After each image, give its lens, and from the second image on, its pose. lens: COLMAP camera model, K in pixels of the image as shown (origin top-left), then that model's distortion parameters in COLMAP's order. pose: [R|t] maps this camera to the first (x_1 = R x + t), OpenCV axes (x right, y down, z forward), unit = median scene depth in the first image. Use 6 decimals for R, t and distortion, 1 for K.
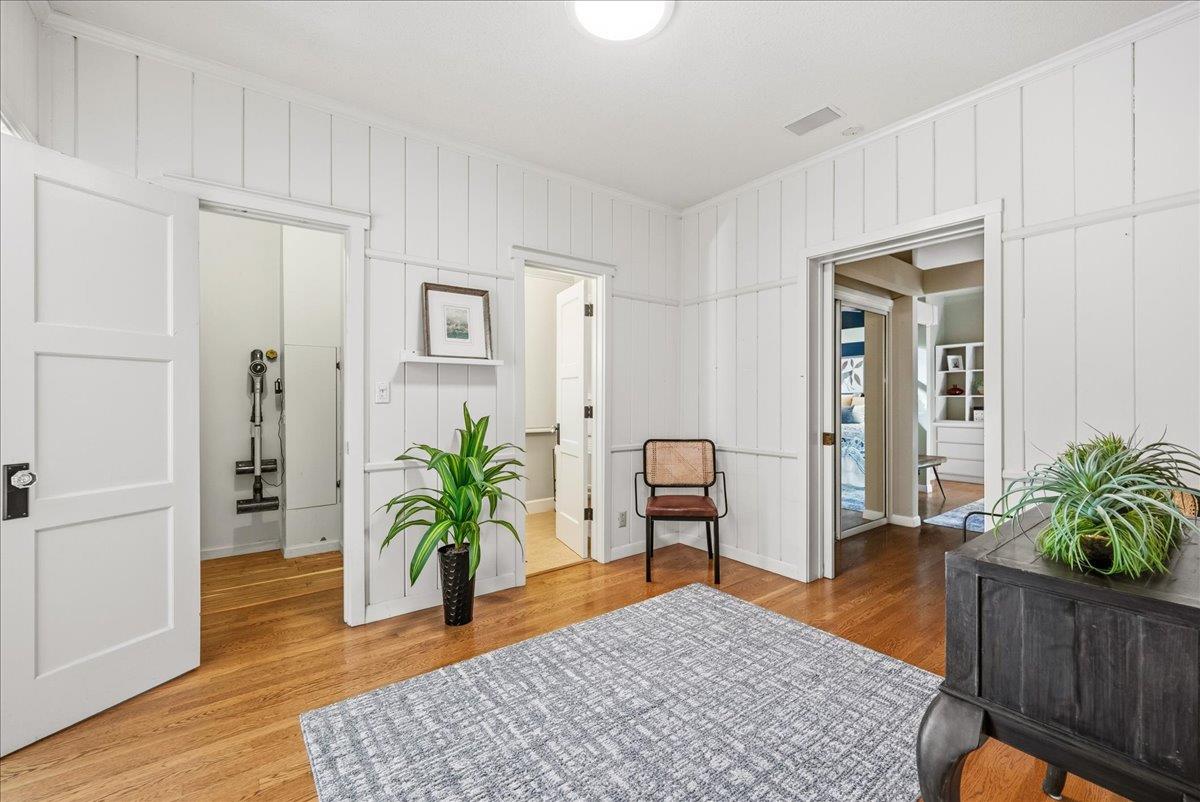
lens RADIAL K [[498.2, 0, 600.7], [0, 498.2, 400.8], [0, 0, 1]] dist [-0.002555, 0.000046]
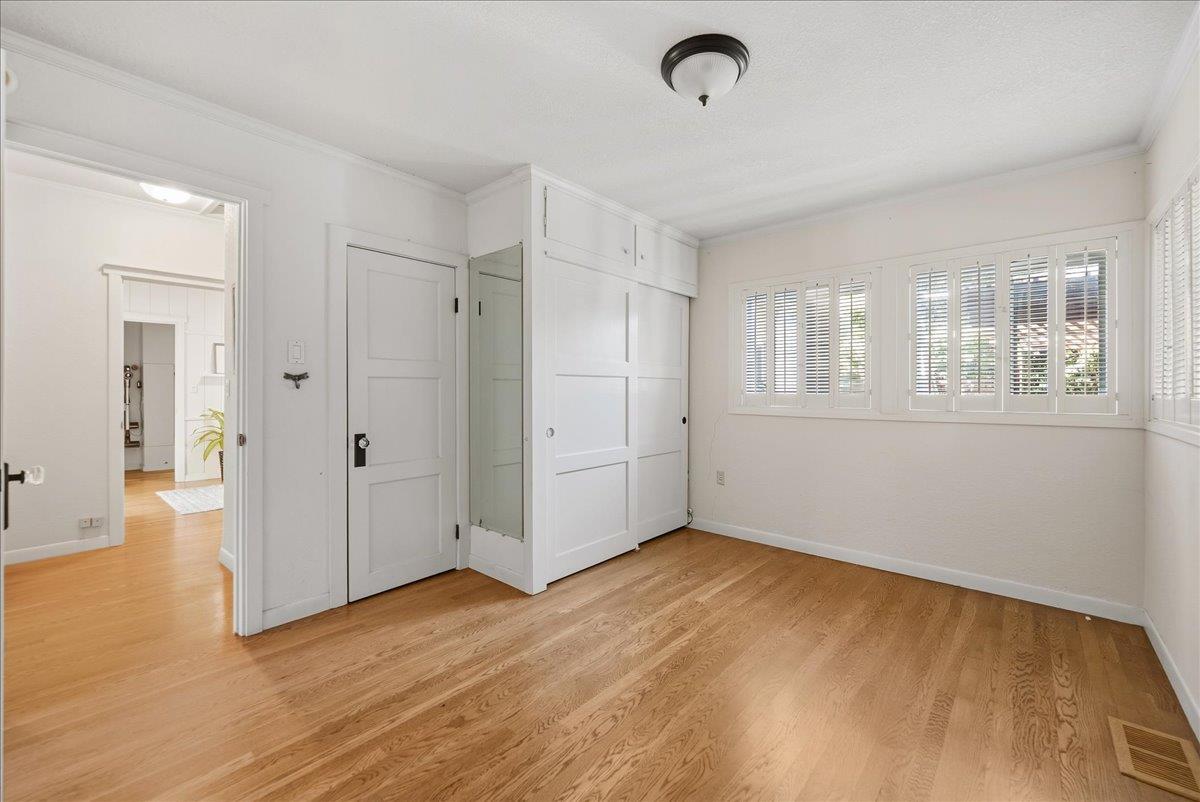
lens RADIAL K [[498.2, 0, 598.9], [0, 498.2, 395.0], [0, 0, 1]] dist [-0.002555, 0.000046]
pose [[0.980030, 0.003815, 0.198812, 0.734119], [-0.004443, 0.999986, 0.002712, 0.000034], [-0.198799, -0.003541, 0.980034, -1.279159]]
